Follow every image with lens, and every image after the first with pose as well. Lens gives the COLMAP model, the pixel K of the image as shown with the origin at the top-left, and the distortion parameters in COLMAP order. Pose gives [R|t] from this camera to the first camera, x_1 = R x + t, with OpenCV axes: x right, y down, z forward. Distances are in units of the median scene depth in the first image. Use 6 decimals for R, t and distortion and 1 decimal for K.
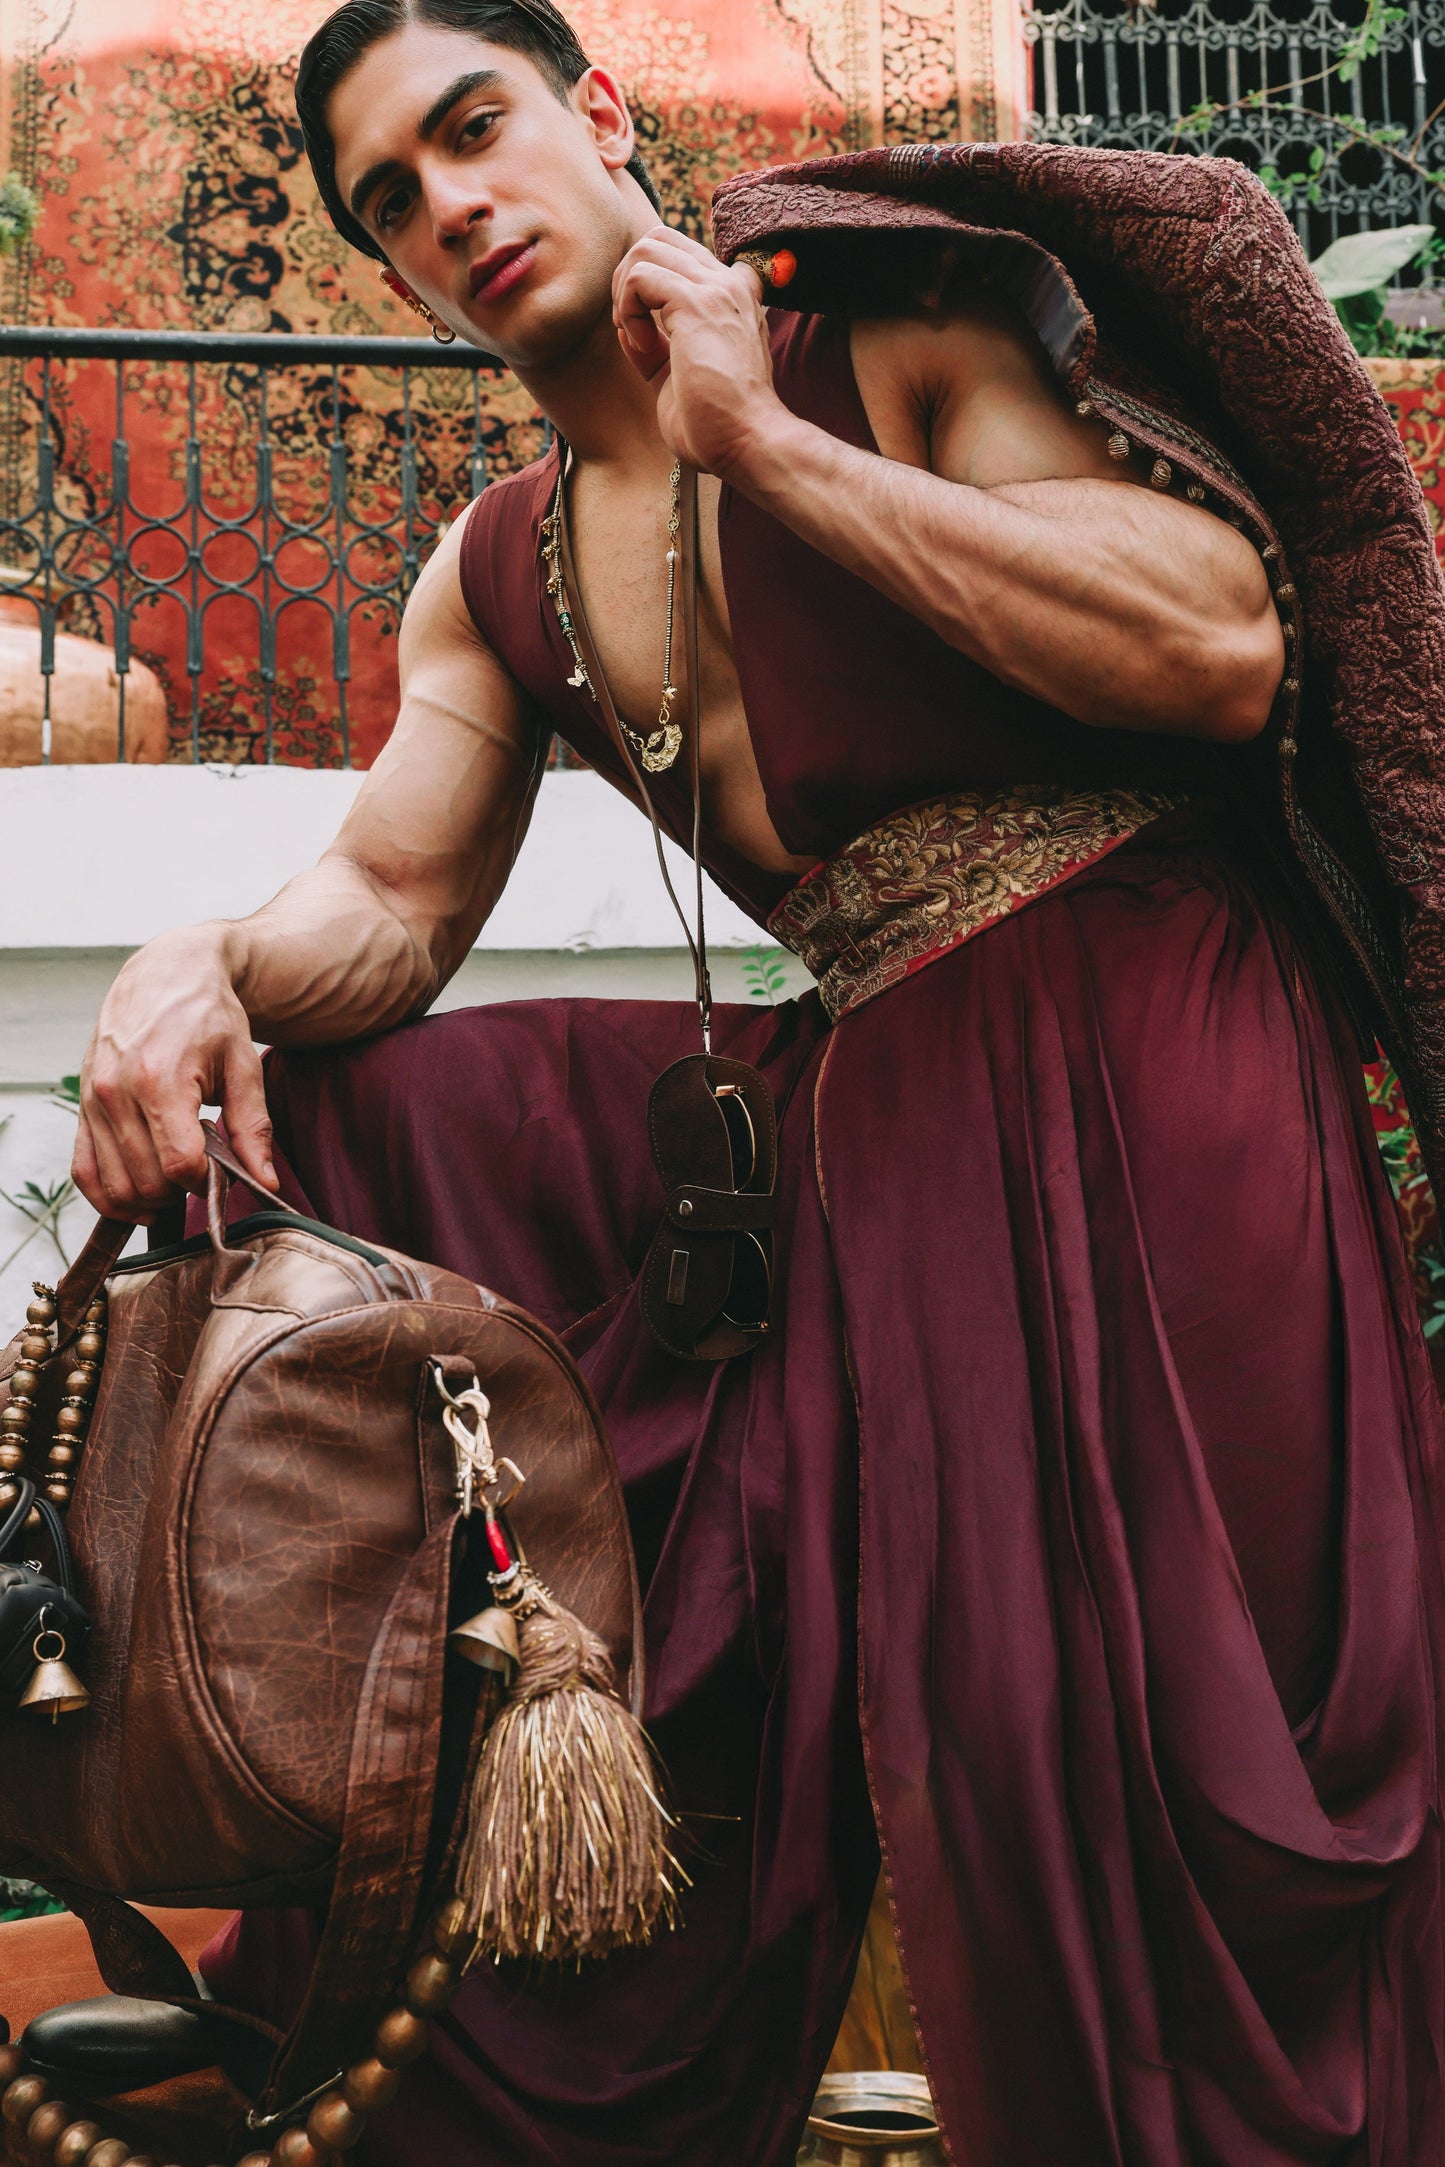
lens RADIAL K [[2451.8, 0, 727.1], [0, 2451.8, 1085.4], [0, 0, 1]] dist [0.029893, 0.000000]
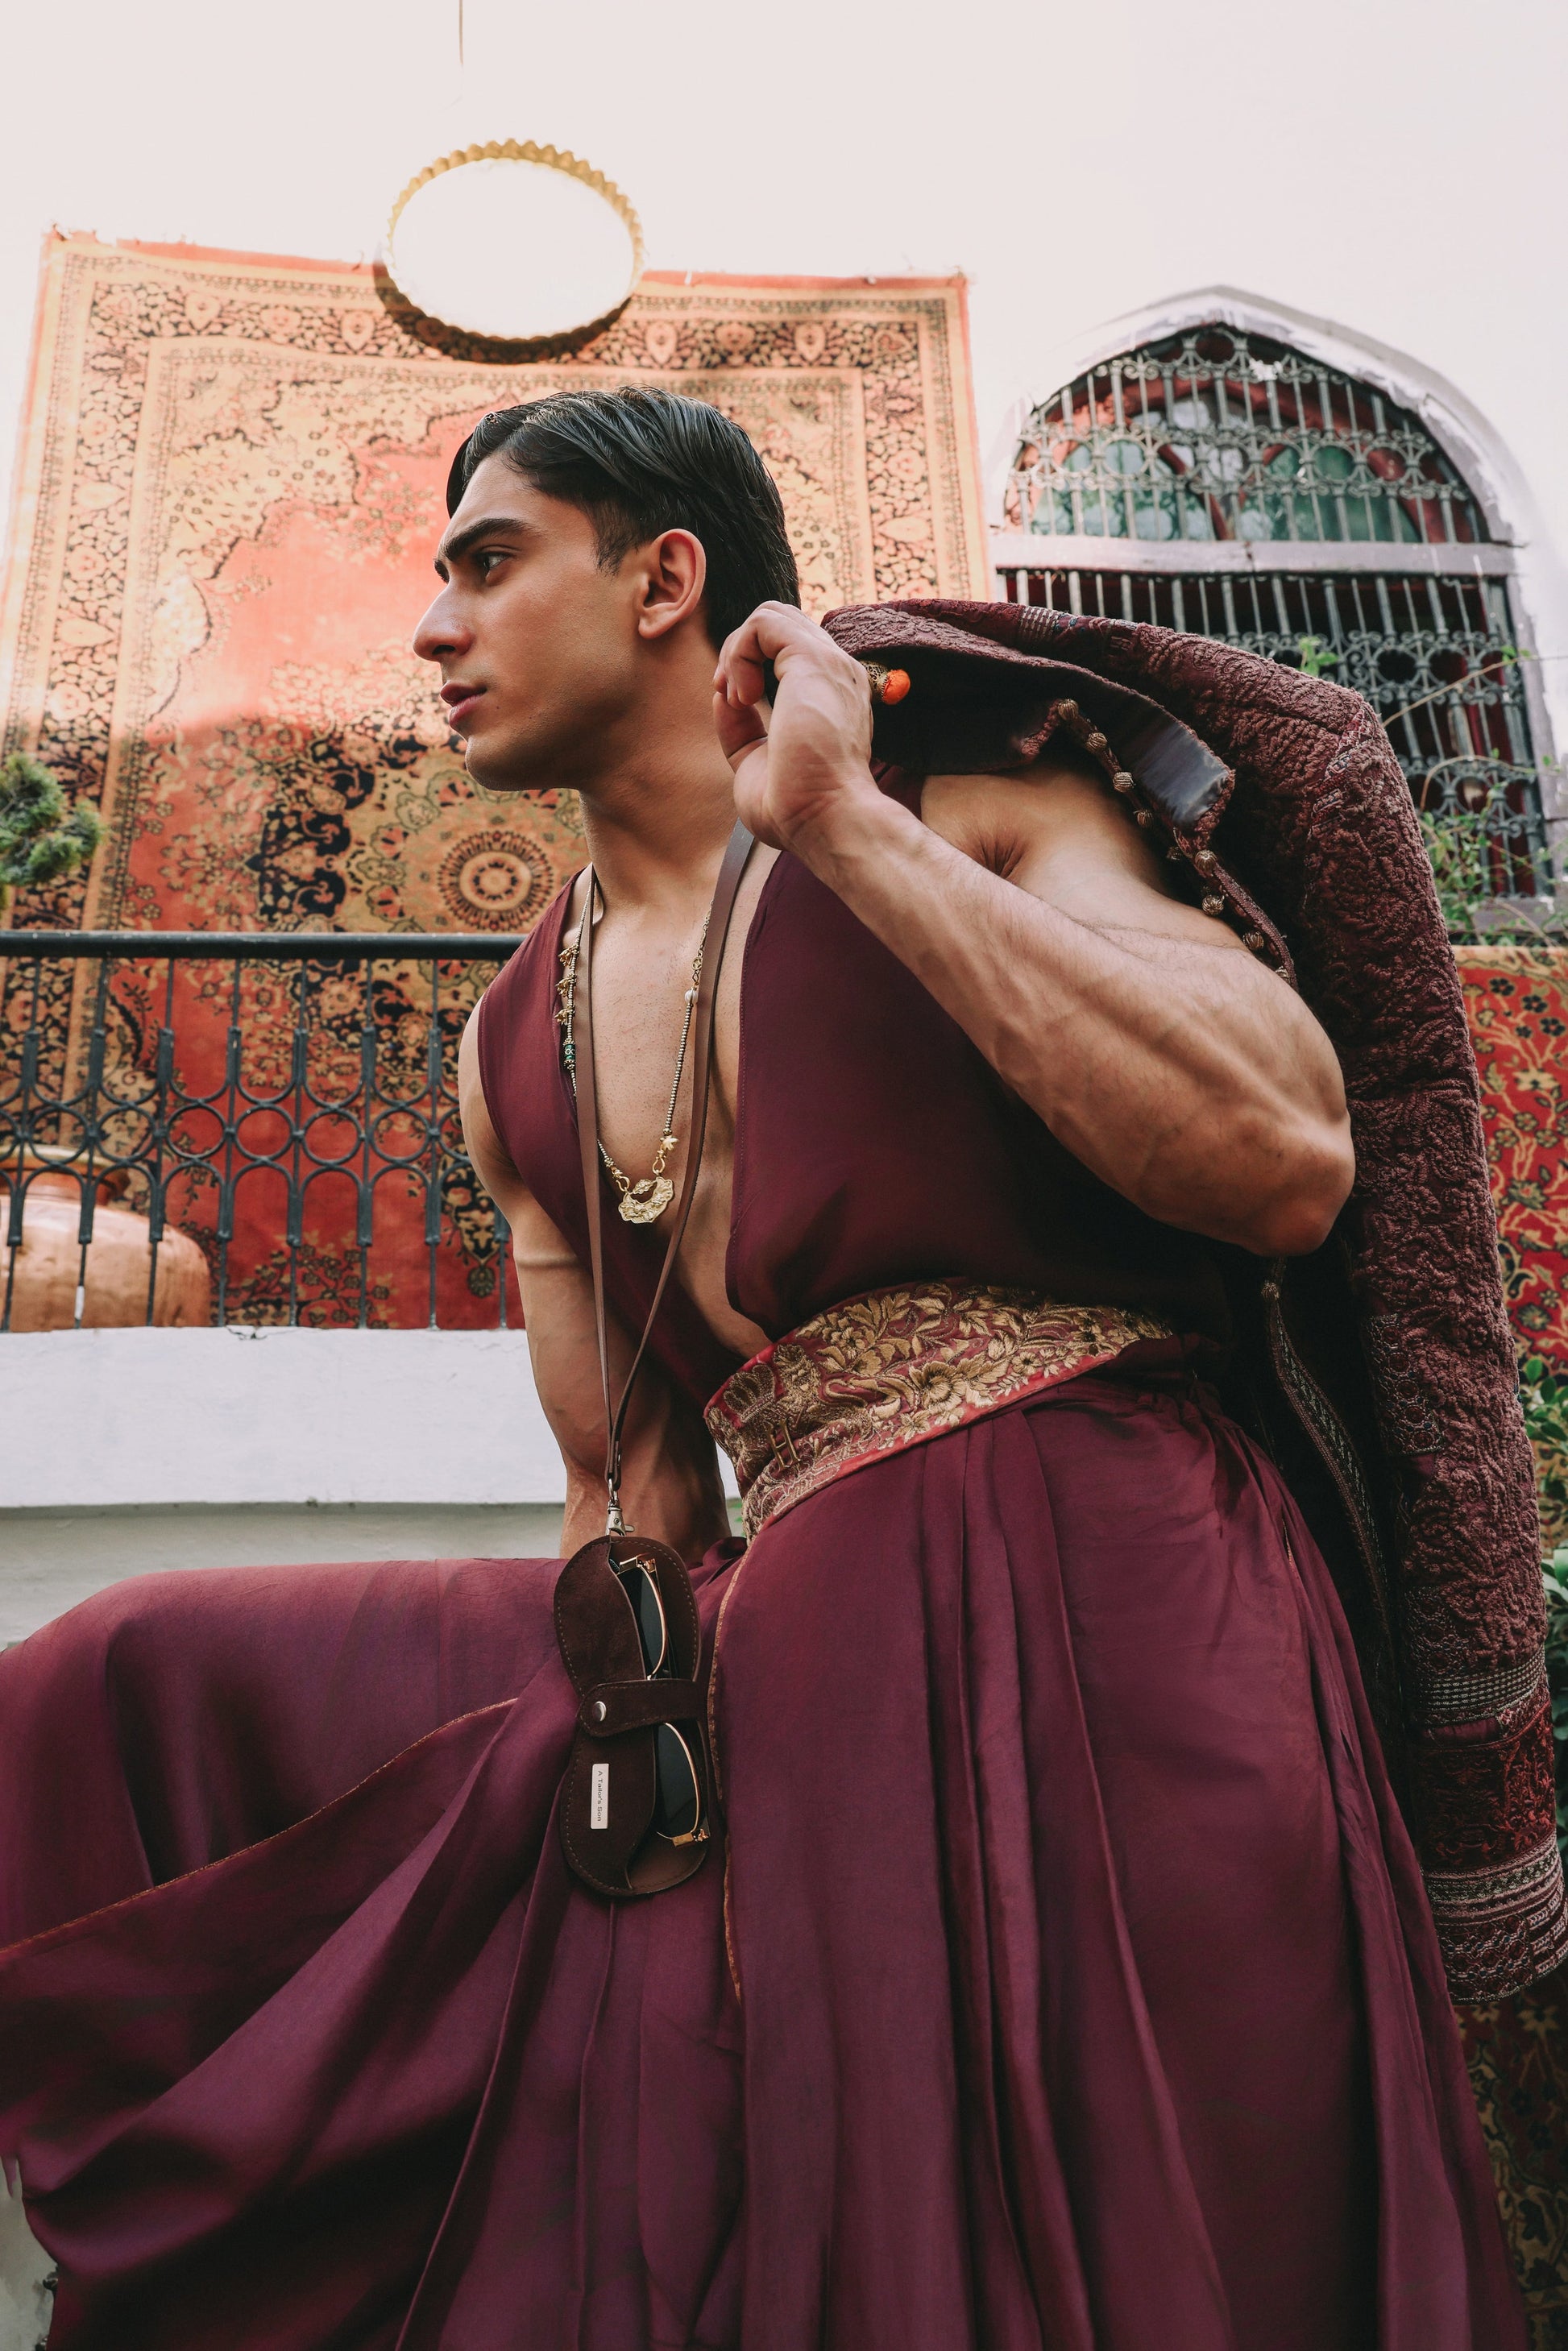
lens RADIAL K [[2150.5, 0, 780.9], [0, 2150.5, 1112.2], [0, 0, 1]] dist [-0.043388, 0.062494]
pose [[0.999722, -0.017915, -0.015359, 0.029652], [0.013756, 0.971277, -0.237555, 0.000089], [0.019174, 0.237278, 0.971253, 0.082855]]
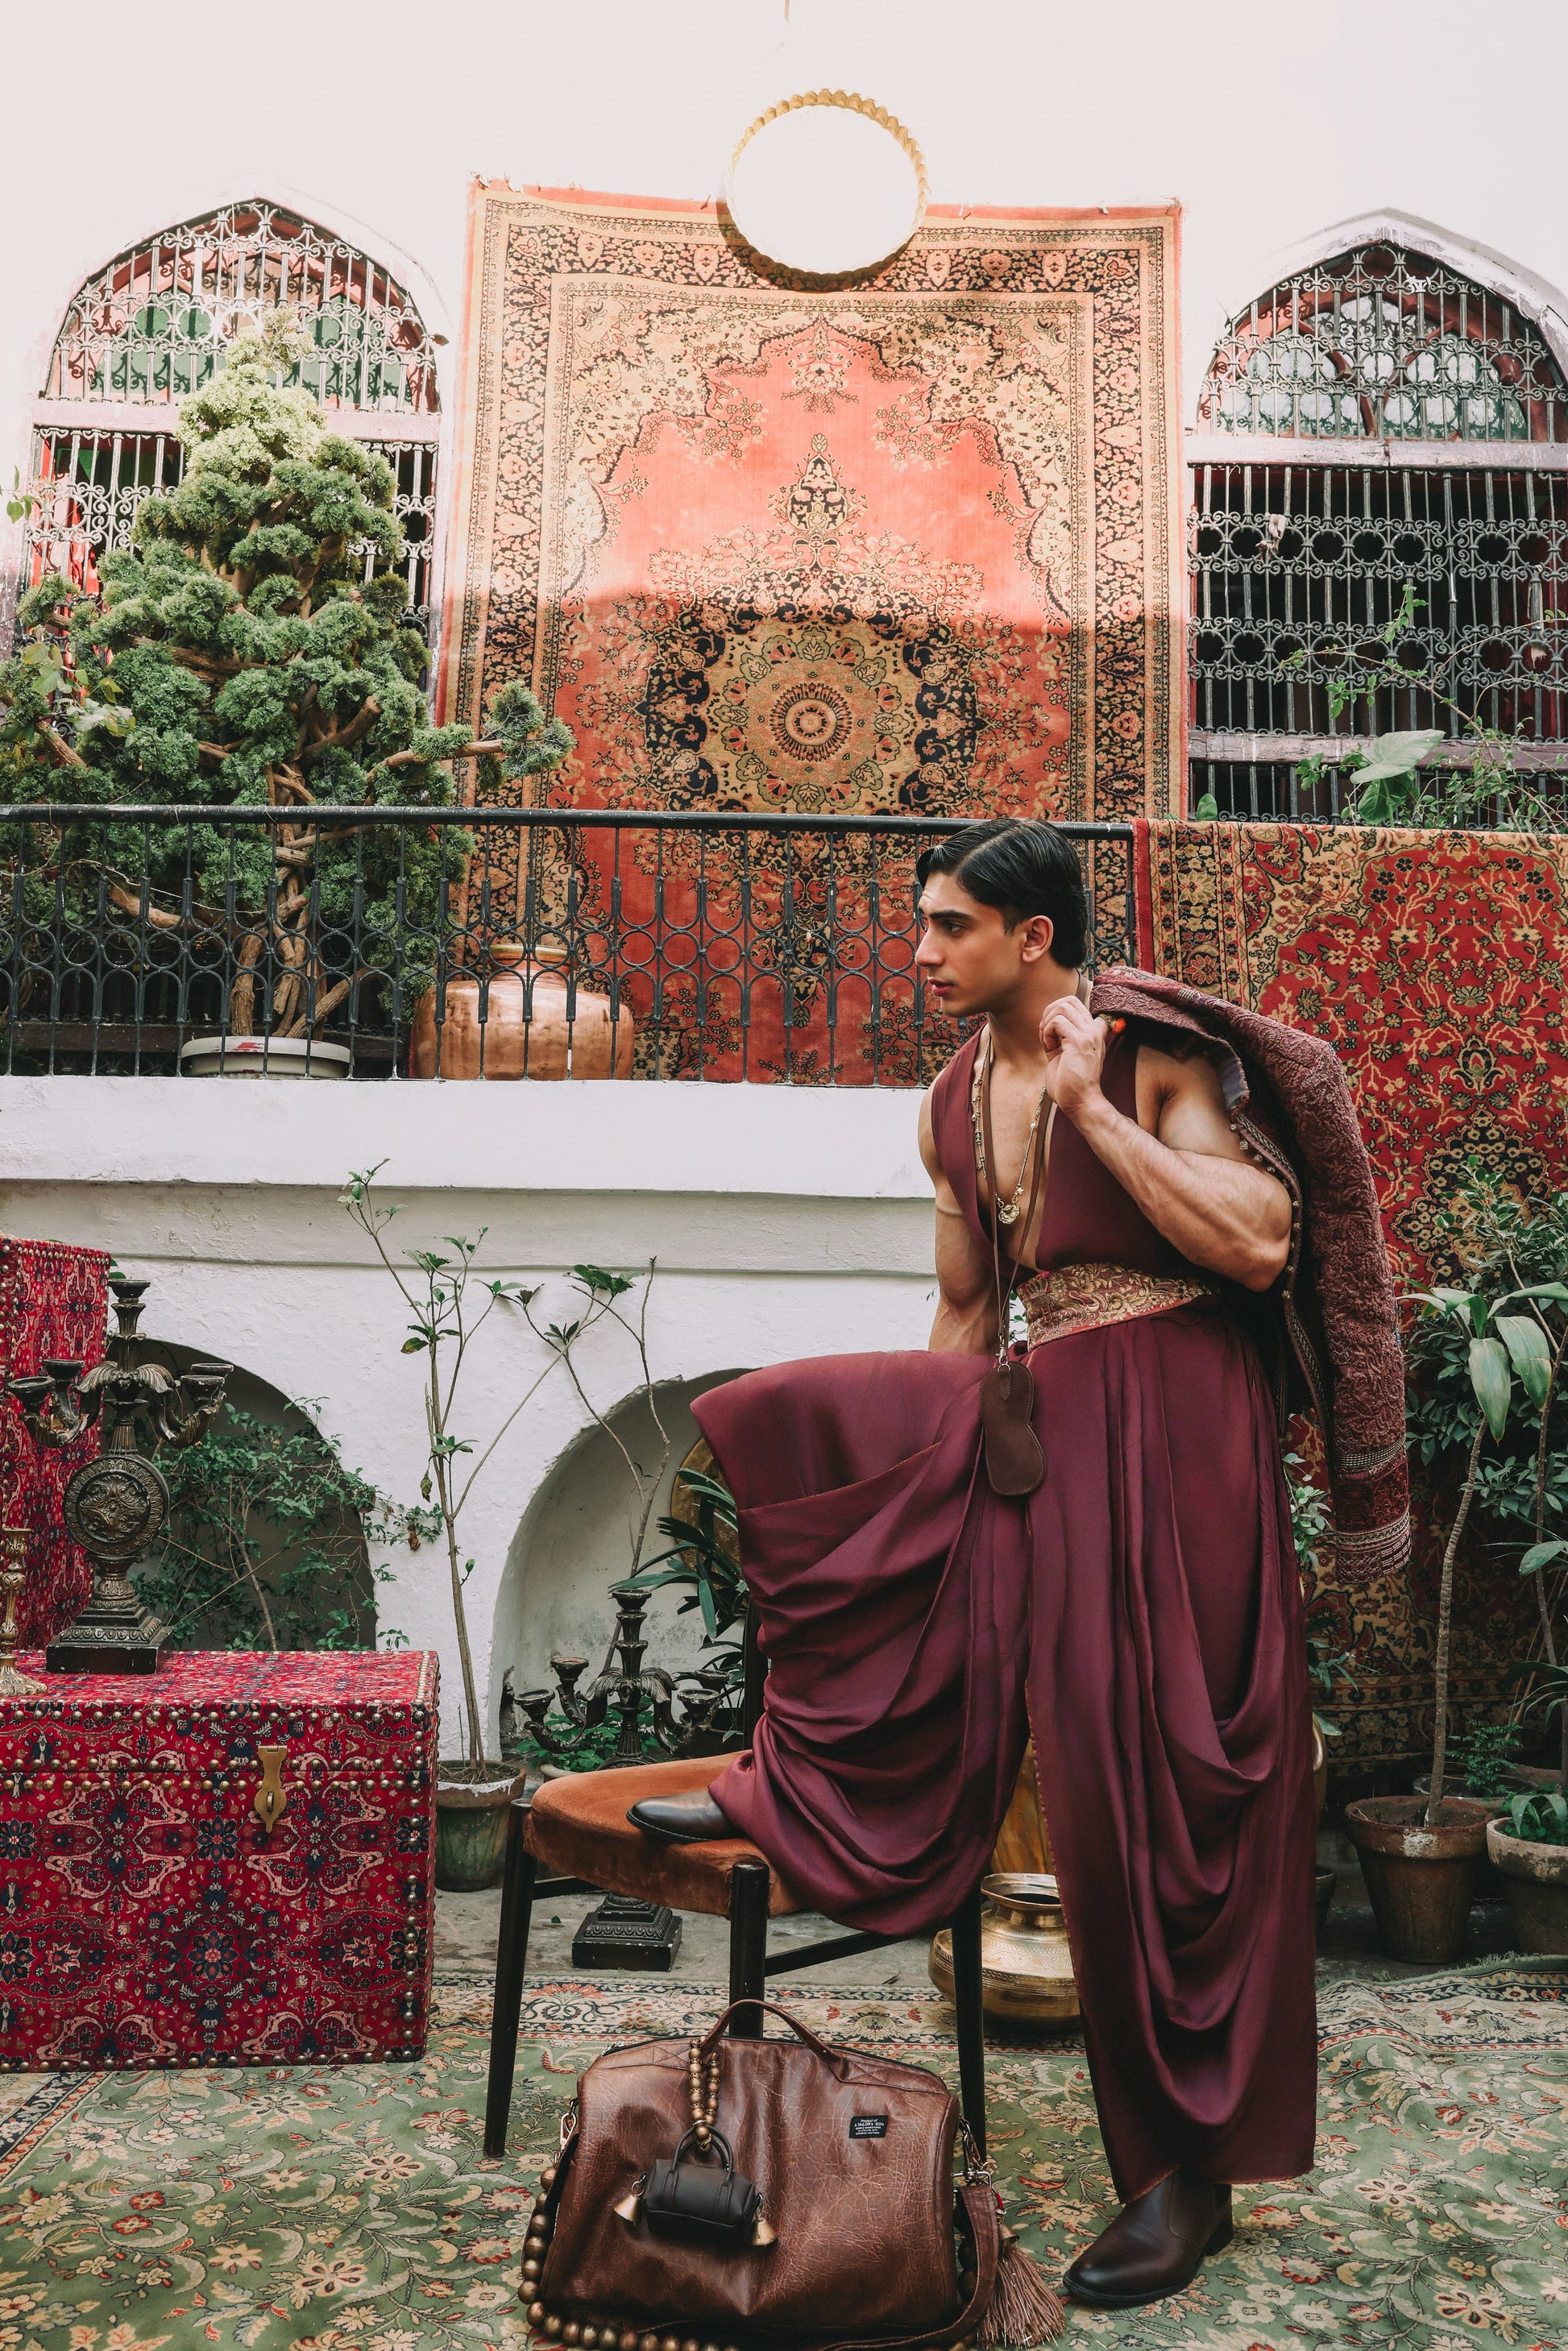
lens RADIAL K [[1910.2, 0, 788.8], [0, 1910.2, 1183.2], [0, 0, 1]] dist [-0.079472, 0.065001]
pose [[0.994390, 0.033707, -0.100260, 0.003808], [-0.031314, 0.999188, 0.025349, -0.074310], [0.101033, -0.022067, 0.994638, -0.218966]]
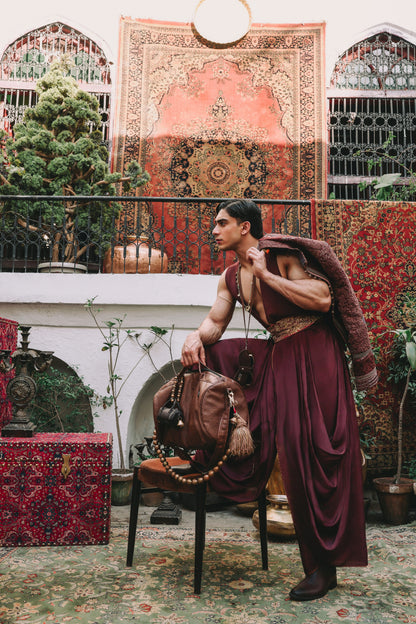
lens RADIAL K [[570.8, 0, 206.6], [0, 570.8, 308.8], [0, 0, 1]] dist [-0.043388, 0.062494]
pose [[0.993338, 0.030291, -0.111188, 0.010146], [-0.029476, 0.999525, 0.008974, -0.047263], [0.111407, -0.005637, 0.993759, -0.264639]]
